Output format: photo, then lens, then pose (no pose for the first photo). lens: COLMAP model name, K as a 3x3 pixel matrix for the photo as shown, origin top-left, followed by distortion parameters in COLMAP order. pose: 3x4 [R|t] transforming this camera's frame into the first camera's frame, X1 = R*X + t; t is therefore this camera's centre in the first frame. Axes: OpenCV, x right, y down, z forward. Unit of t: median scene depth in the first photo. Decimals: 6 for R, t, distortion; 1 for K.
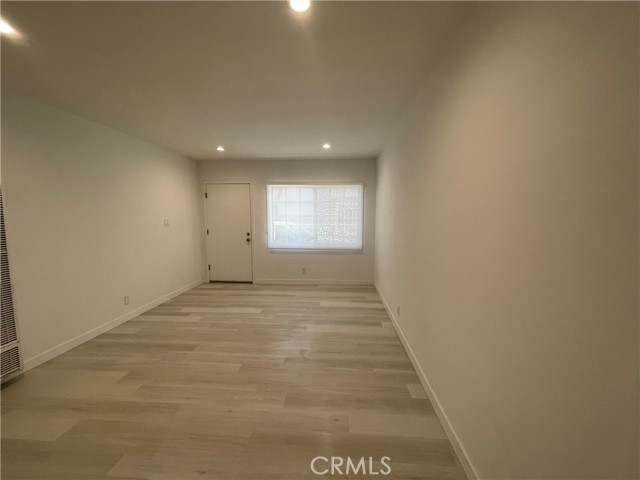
lens RADIAL K [[260.2, 0, 320.6], [0, 260.2, 240.6], [0, 0, 1]] dist [-0.001792, -0.000299]
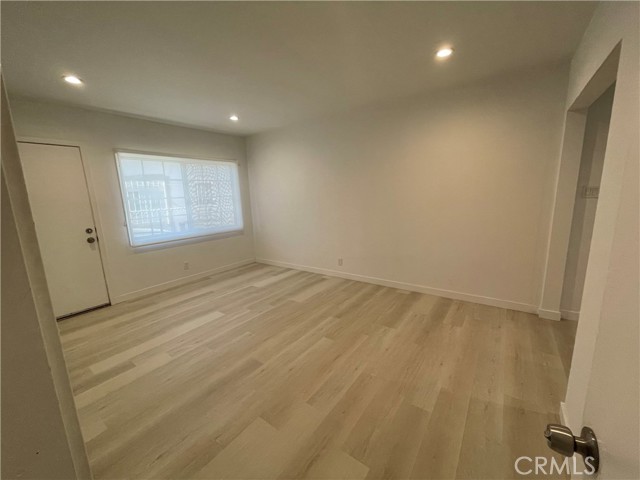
lens RADIAL K [[260.2, 0, 322.1], [0, 260.2, 240.5], [0, 0, 1]] dist [-0.001792, -0.000299]
pose [[0.518991, -0.168906, 0.837926, -0.704906], [0.117402, 0.985078, 0.125852, -0.019652], [-0.846679, 0.033059, 0.531076, 0.287044]]
